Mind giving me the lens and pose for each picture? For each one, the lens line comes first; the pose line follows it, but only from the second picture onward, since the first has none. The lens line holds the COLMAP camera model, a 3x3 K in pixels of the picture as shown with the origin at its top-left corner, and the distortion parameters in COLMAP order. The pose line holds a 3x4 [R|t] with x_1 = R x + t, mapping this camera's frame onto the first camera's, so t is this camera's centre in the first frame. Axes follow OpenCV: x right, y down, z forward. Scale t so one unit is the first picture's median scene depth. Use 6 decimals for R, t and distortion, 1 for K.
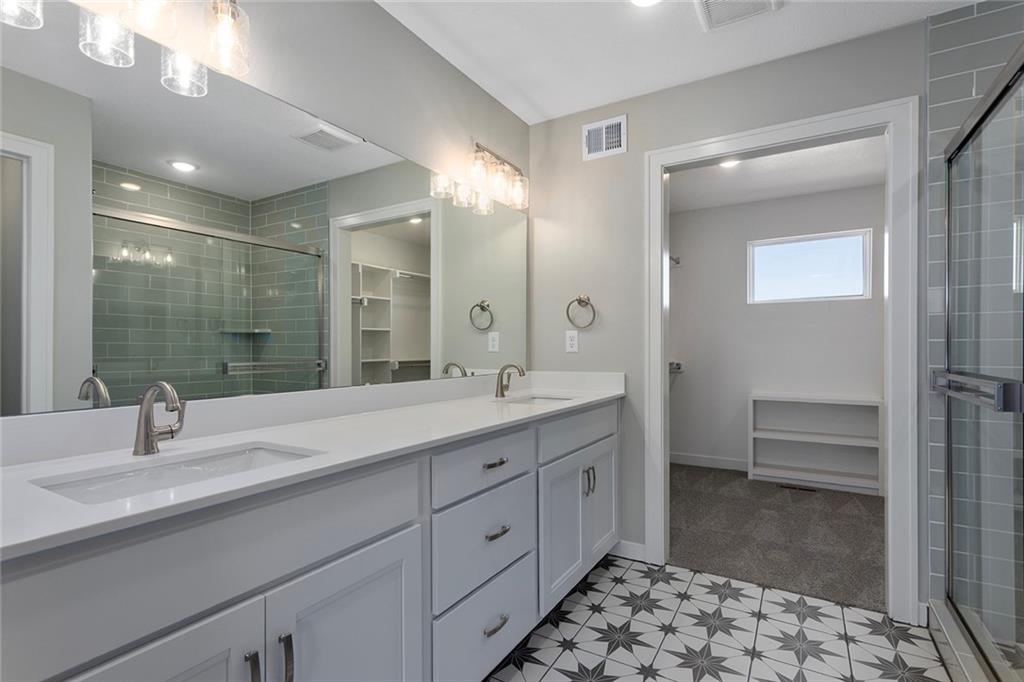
lens RADIAL K [[495.0, 0, 488.4], [0, 495.0, 349.6], [0, 0, 1]] dist [-0.005830, 0.002109]
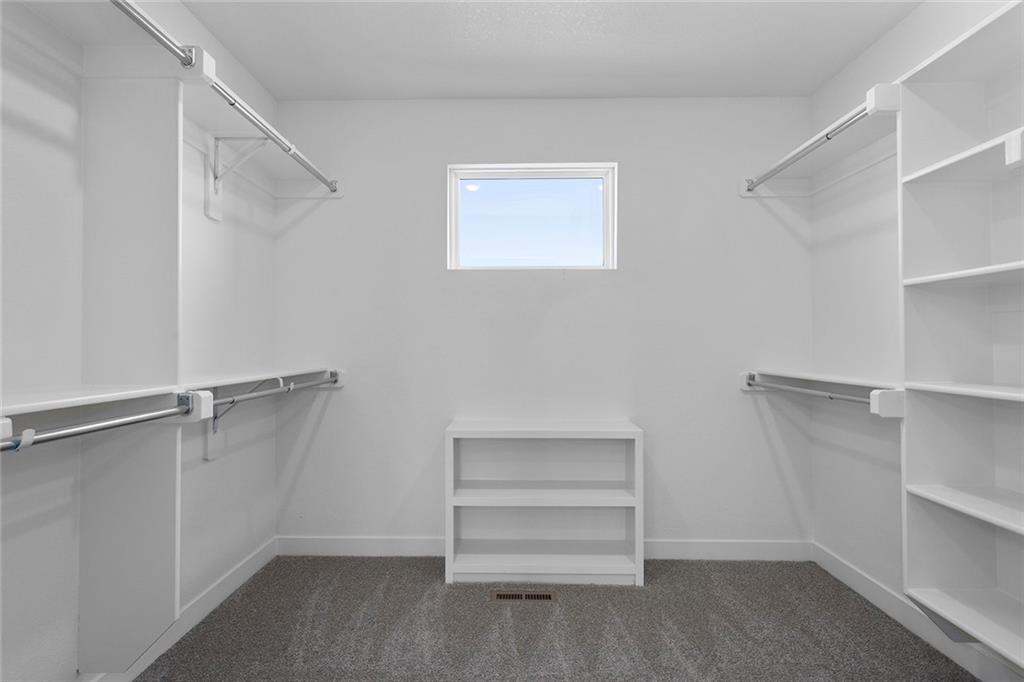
lens RADIAL K [[495.0, 0, 510.1], [0, 495.0, 340.9], [0, 0, 1]] dist [-0.005830, 0.002109]
pose [[0.843917, 0.005712, 0.536444, 0.457740], [0.002060, 0.999901, -0.013887, 0.002453], [-0.536470, 0.012824, 0.843822, 0.782337]]
